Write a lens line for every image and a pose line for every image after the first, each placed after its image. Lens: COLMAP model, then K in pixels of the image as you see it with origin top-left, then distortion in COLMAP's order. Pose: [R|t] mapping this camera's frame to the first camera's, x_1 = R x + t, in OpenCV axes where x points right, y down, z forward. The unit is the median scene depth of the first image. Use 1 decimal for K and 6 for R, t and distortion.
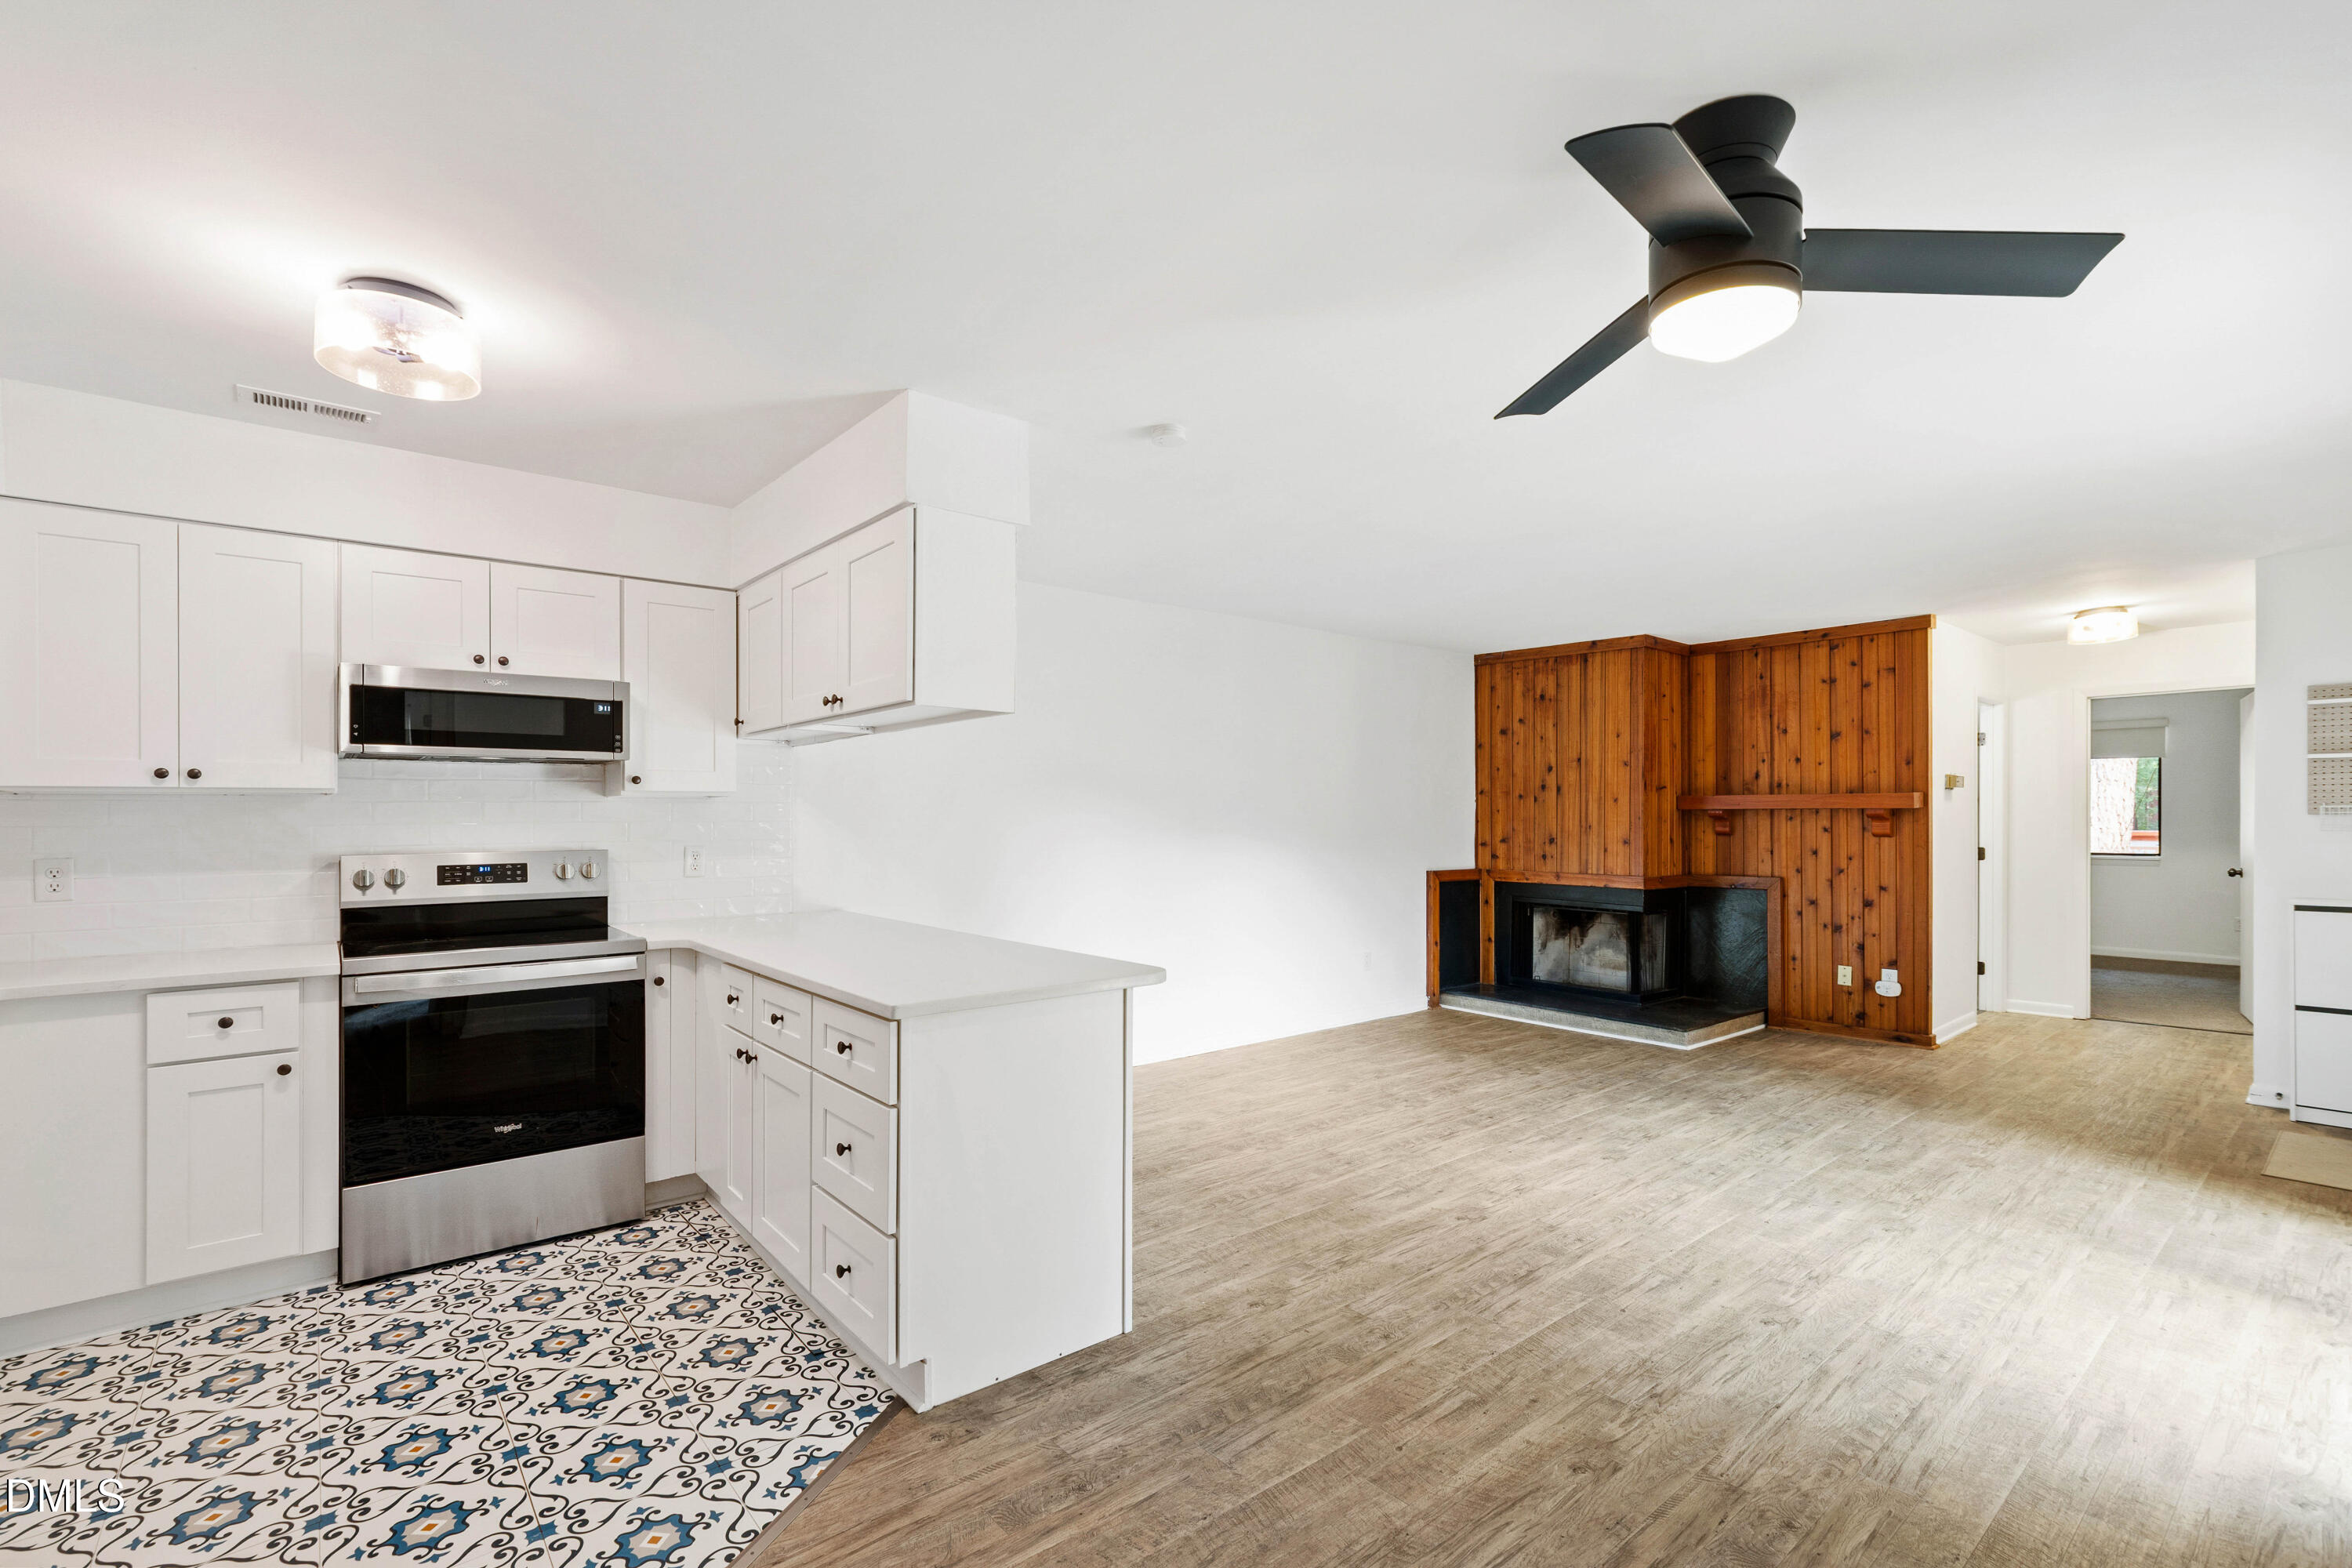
lens RADIAL K [[1030.3, 0, 1156.0], [0, 1030.3, 825.6], [0, 0, 1]] dist [-0.003340, -0.000456]
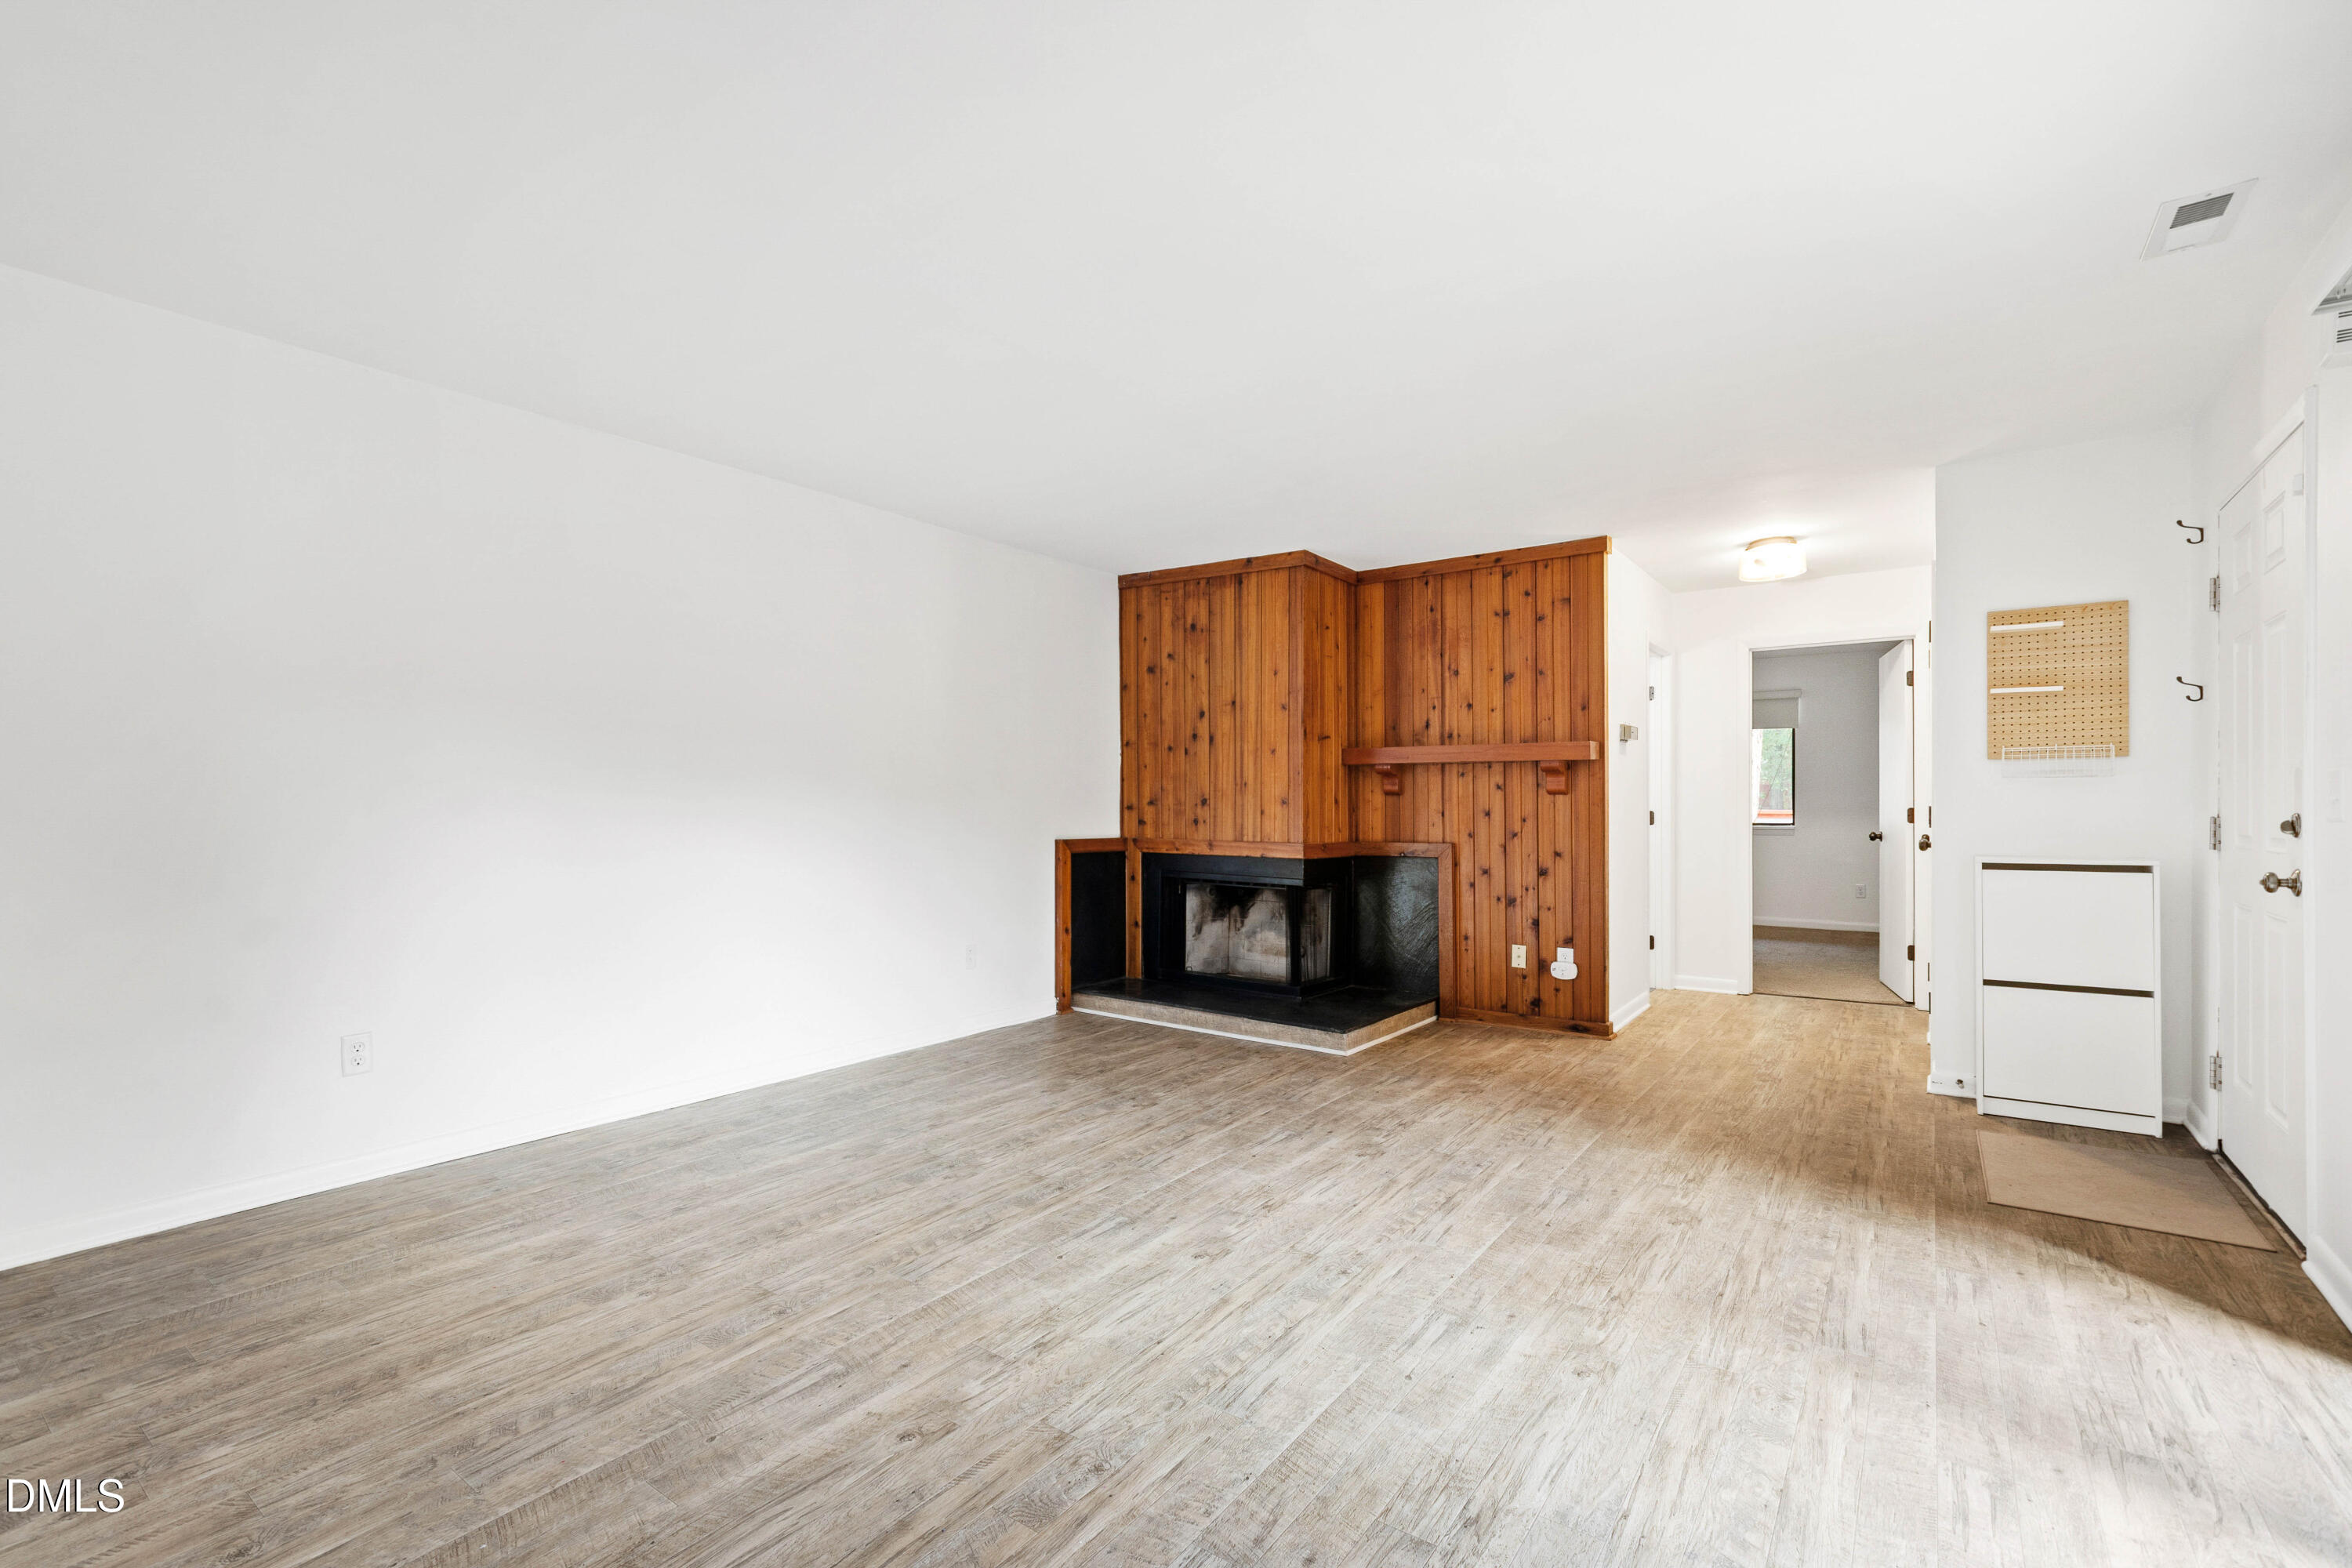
lens RADIAL K [[1043.0, 0, 1152.9], [0, 1043.0, 799.2], [0, 0, 1]] dist [0.002665, -0.000720]
pose [[0.968241, 0.004426, 0.249981, 0.215232], [-0.001610, 0.999933, -0.011468, 0.034973], [-0.250015, 0.010701, 0.968183, 0.321019]]
